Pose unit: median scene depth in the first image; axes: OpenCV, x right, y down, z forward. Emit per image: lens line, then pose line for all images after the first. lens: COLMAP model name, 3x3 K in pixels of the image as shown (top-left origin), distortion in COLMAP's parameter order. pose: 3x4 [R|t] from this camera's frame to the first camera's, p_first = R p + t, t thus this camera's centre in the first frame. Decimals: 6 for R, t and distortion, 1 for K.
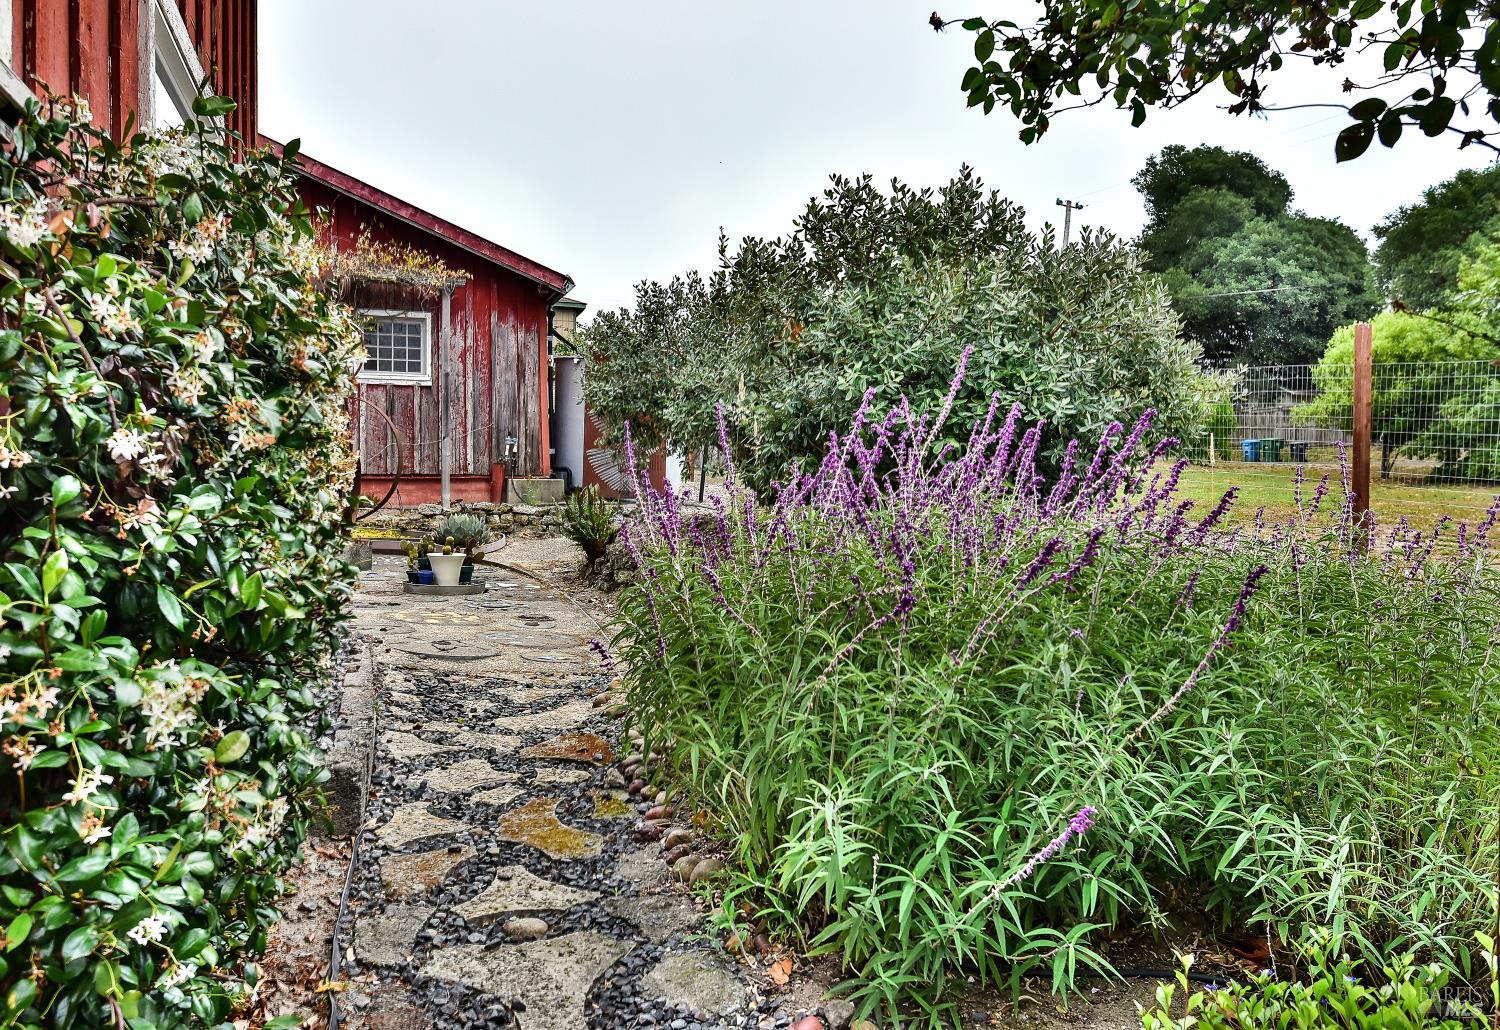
lens RADIAL K [[1084.6, 0, 755.4], [0, 1084.6, 511.2], [0, 0, 1]] dist [0.009010, 0.001880]
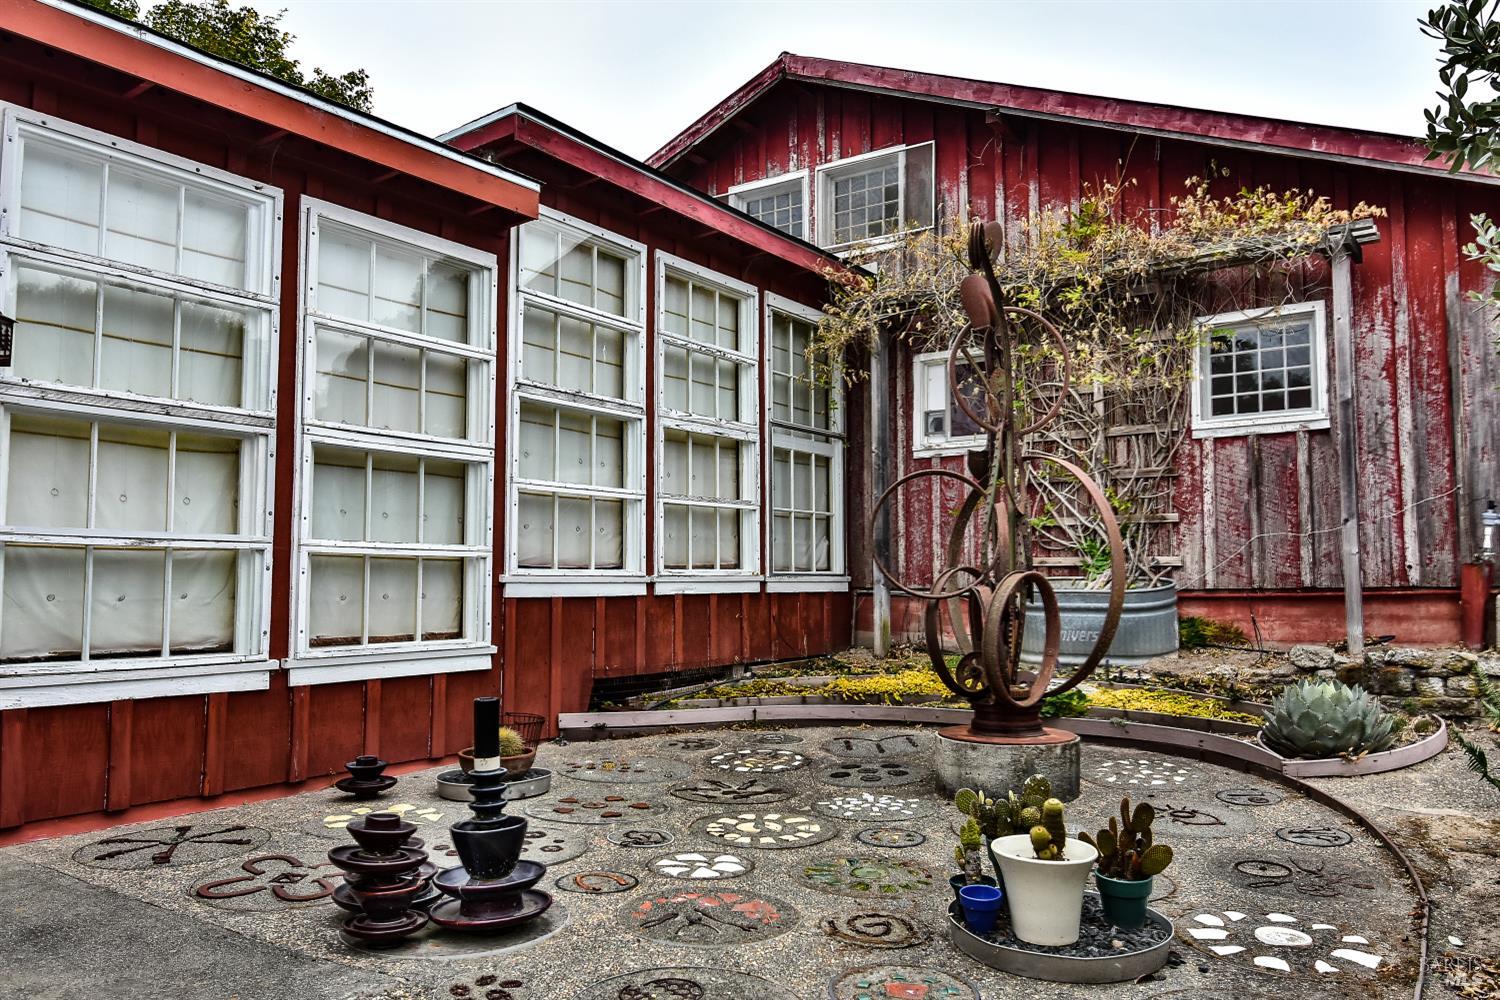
lens RADIAL K [[1078.6, 0, 741.2], [0, 1078.6, 509.9], [0, 0, 1]] dist [0.011333, -0.023299]
pose [[0.574455, -0.061913, -0.816191, -0.021974], [-0.006219, 0.996776, -0.079988, -0.027388], [0.818512, 0.051025, 0.572219, 0.435481]]
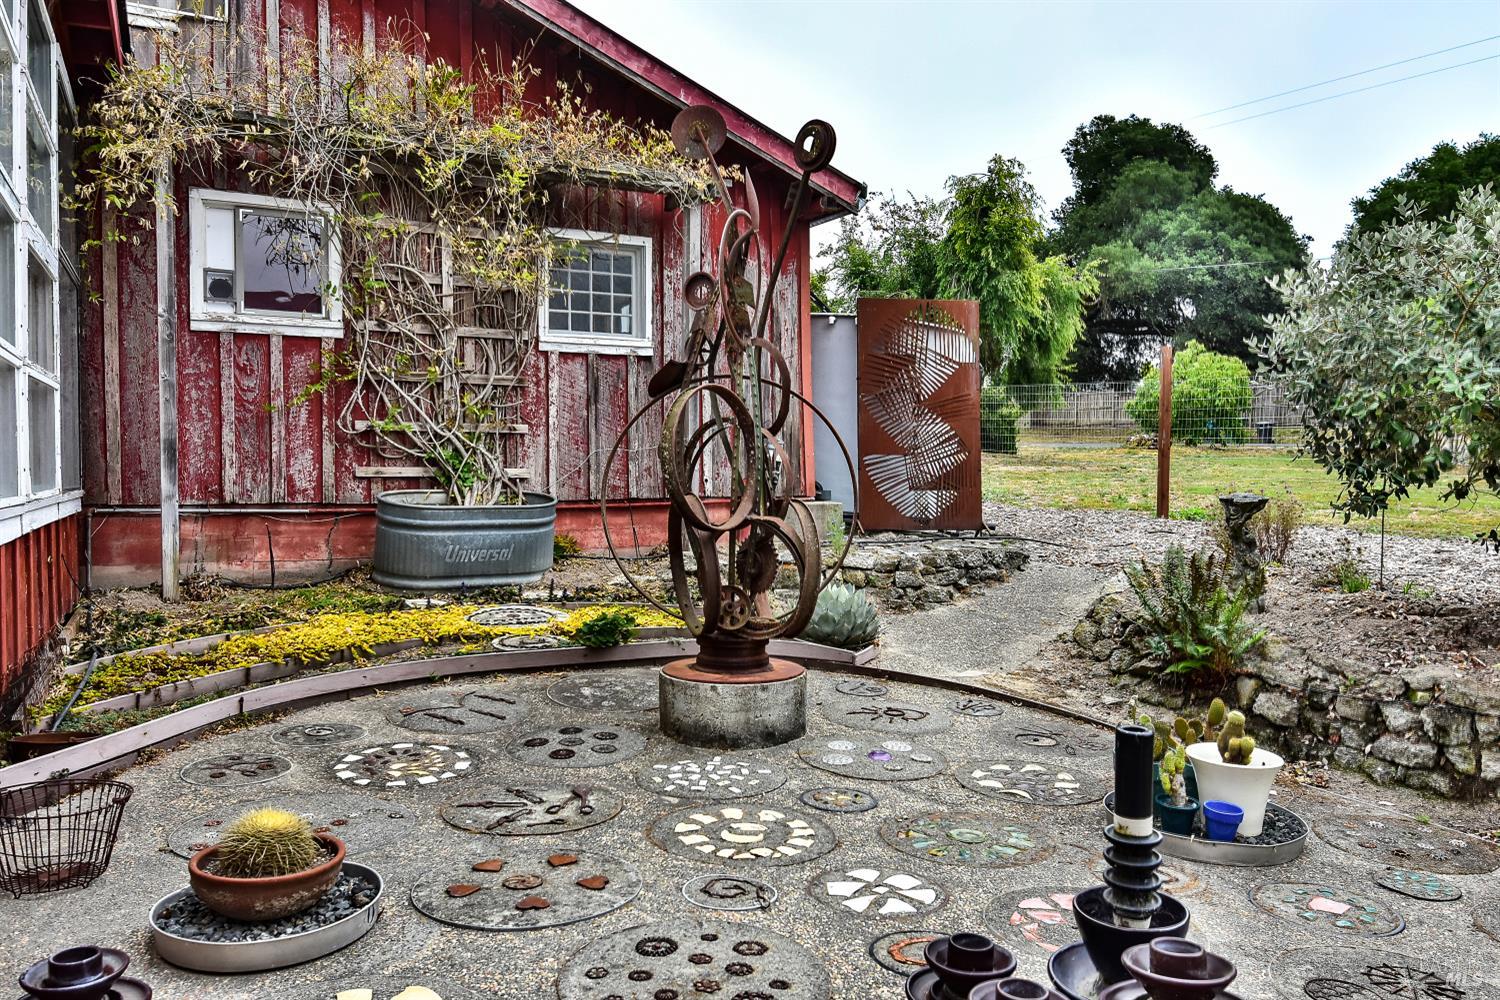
lens RADIAL K [[1078.6, 0, 736.9], [0, 1078.6, 509.8], [0, 0, 1]] dist [0.011333, -0.023299]
pose [[0.992159, -0.008657, 0.124683, -0.326935], [0.005772, 0.999708, 0.023483, -0.041388], [-0.124850, -0.022579, 0.991919, 0.376984]]
